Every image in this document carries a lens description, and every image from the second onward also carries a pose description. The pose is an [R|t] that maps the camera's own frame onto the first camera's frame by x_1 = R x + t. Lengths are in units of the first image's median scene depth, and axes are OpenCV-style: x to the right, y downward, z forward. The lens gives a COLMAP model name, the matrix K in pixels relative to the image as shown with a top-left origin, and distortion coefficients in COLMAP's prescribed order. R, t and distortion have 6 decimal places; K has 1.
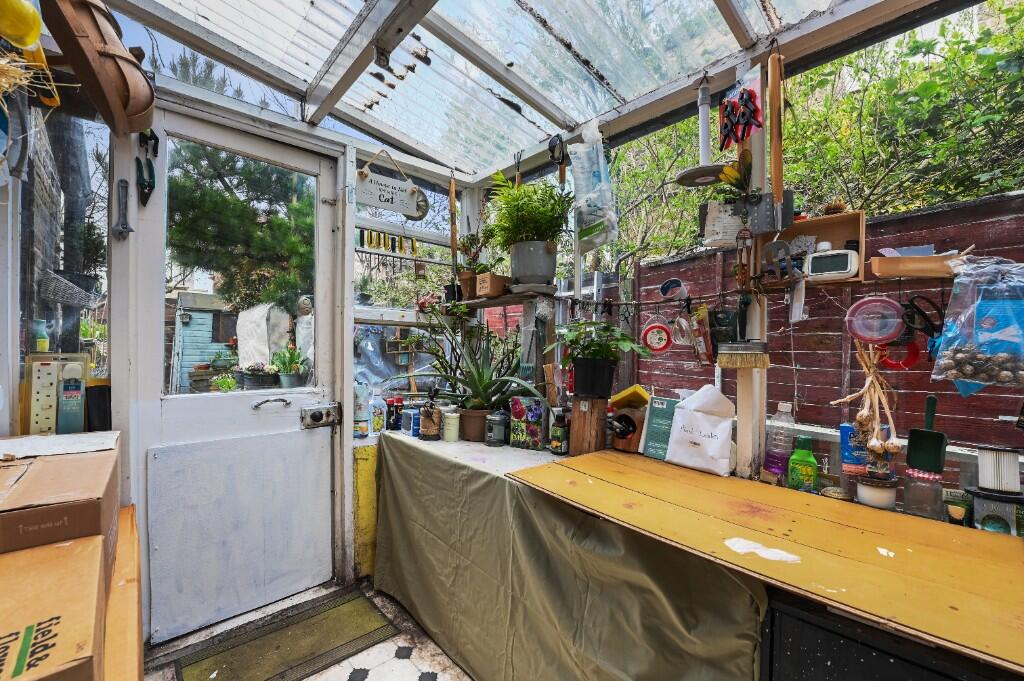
lens RADIAL K [[417.8, 0, 513.8], [0, 417.8, 331.4], [0, 0, 1]] dist [-0.001864, -0.000161]
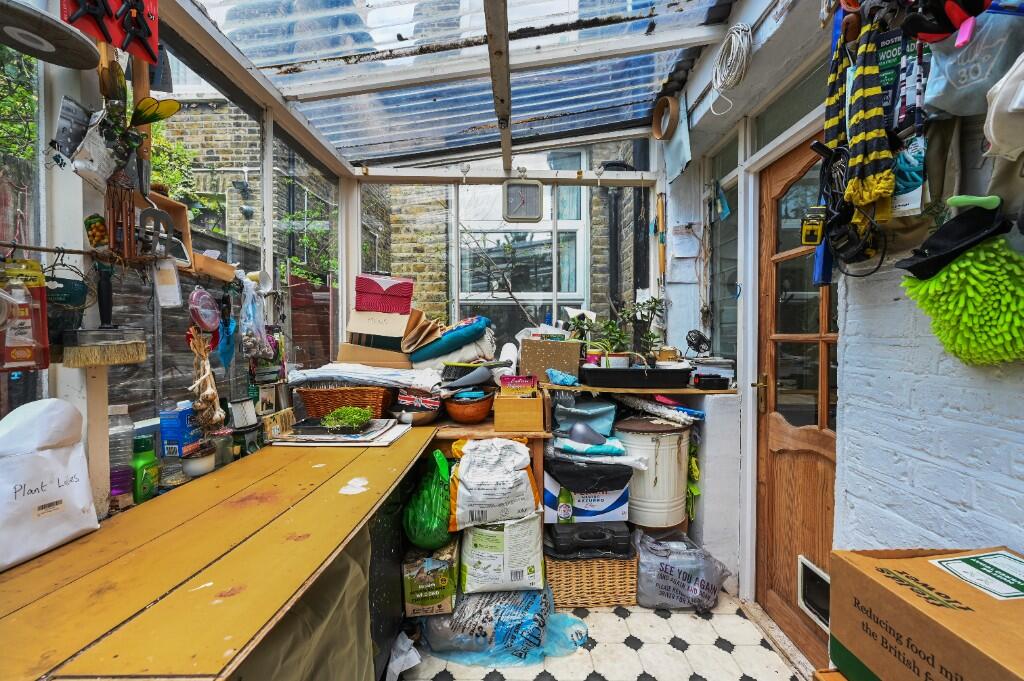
lens RADIAL K [[417.8, 0, 513.8], [0, 417.8, 331.4], [0, 0, 1]] dist [-0.001864, -0.000161]
pose [[-0.738630, 0.003131, 0.674104, -0.549917], [-0.022671, 0.999308, -0.029482, 0.046084], [-0.673730, -0.037059, -0.738048, 1.327843]]
